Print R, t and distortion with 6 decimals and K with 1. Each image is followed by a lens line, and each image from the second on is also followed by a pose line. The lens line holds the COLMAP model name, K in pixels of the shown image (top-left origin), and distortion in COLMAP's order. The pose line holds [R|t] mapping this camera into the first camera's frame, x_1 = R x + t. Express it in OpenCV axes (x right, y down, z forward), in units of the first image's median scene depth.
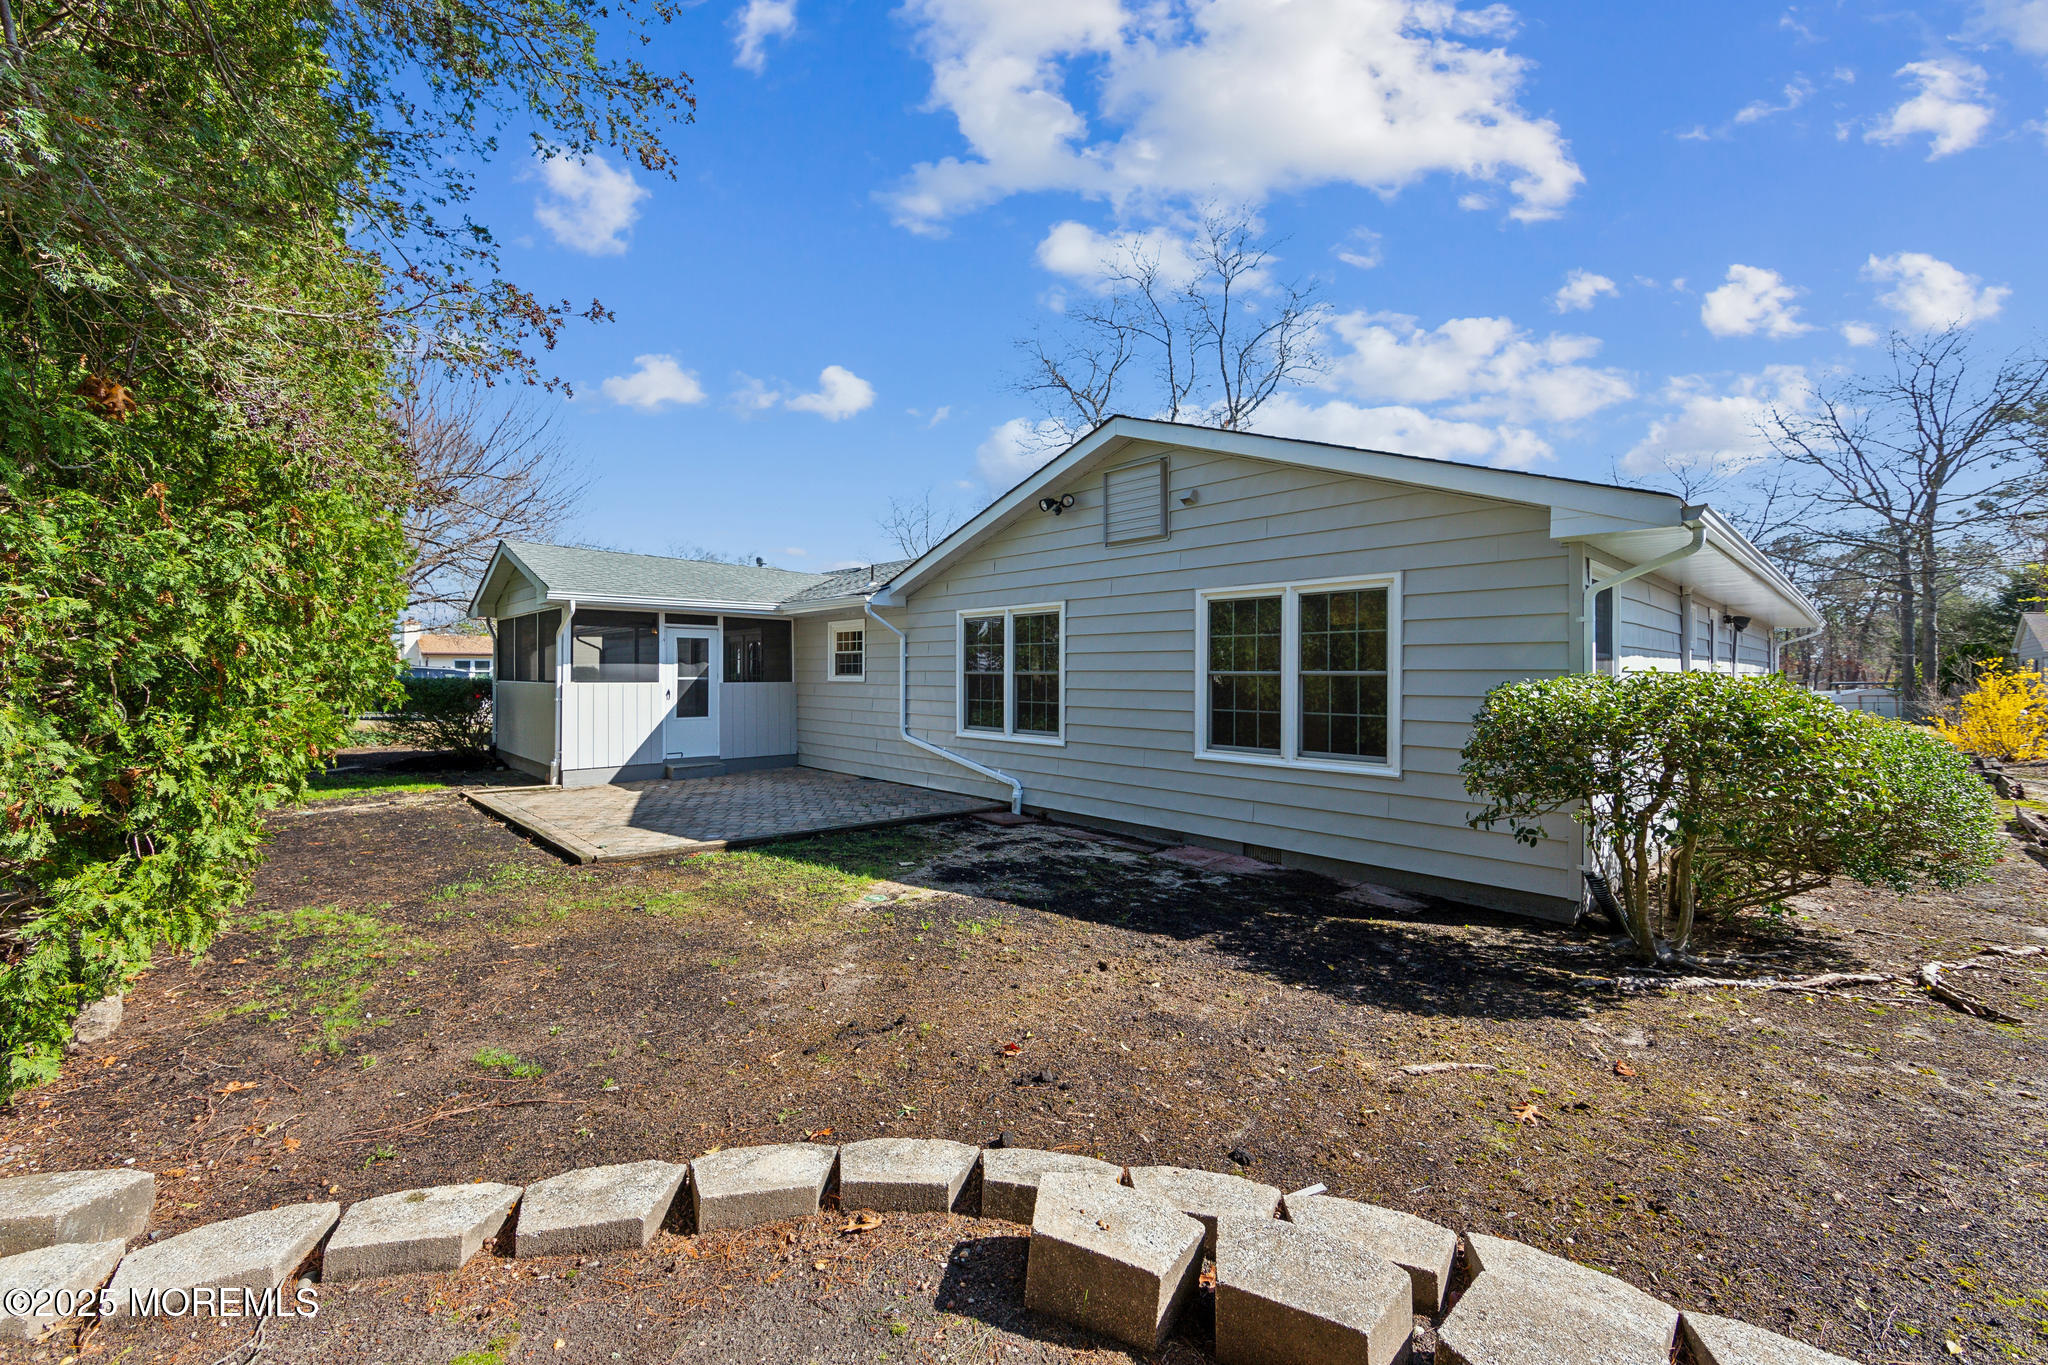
lens RADIAL K [[836.3, 0, 1024.7], [0, 836.3, 678.3], [0, 0, 1]] dist [-0.001718, -0.000377]
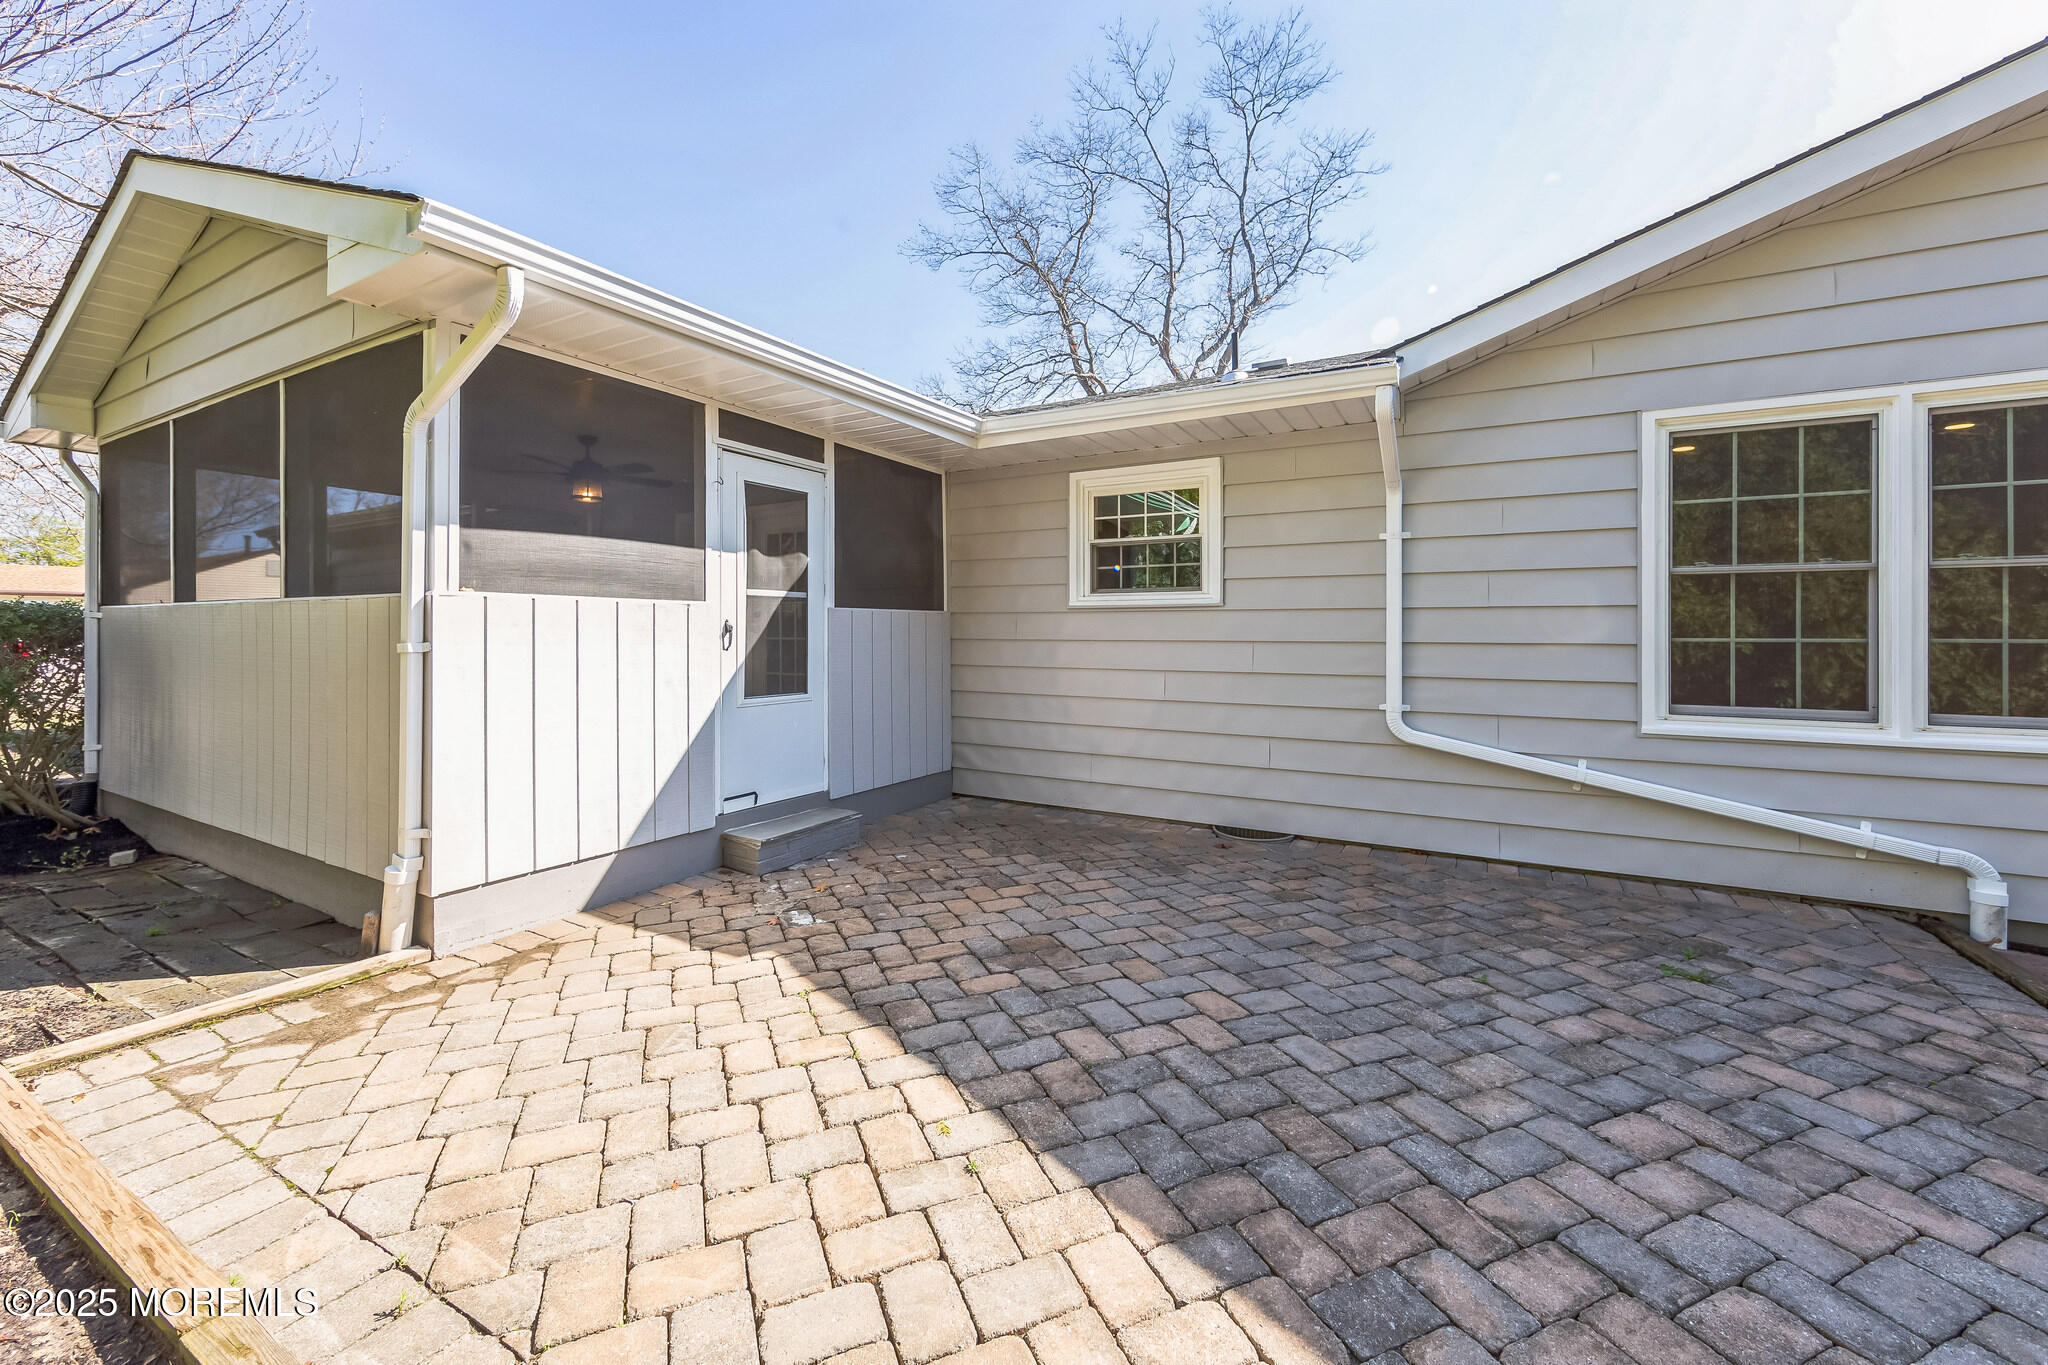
lens RADIAL K [[836.3, 0, 1039.7], [0, 836.3, 643.9], [0, 0, 1]] dist [-0.001718, -0.000377]
pose [[0.954227, -0.006983, 0.299001, -0.397263], [0.003792, 0.999930, 0.011251, 0.018994], [-0.299058, -0.009603, 0.954187, 0.602562]]
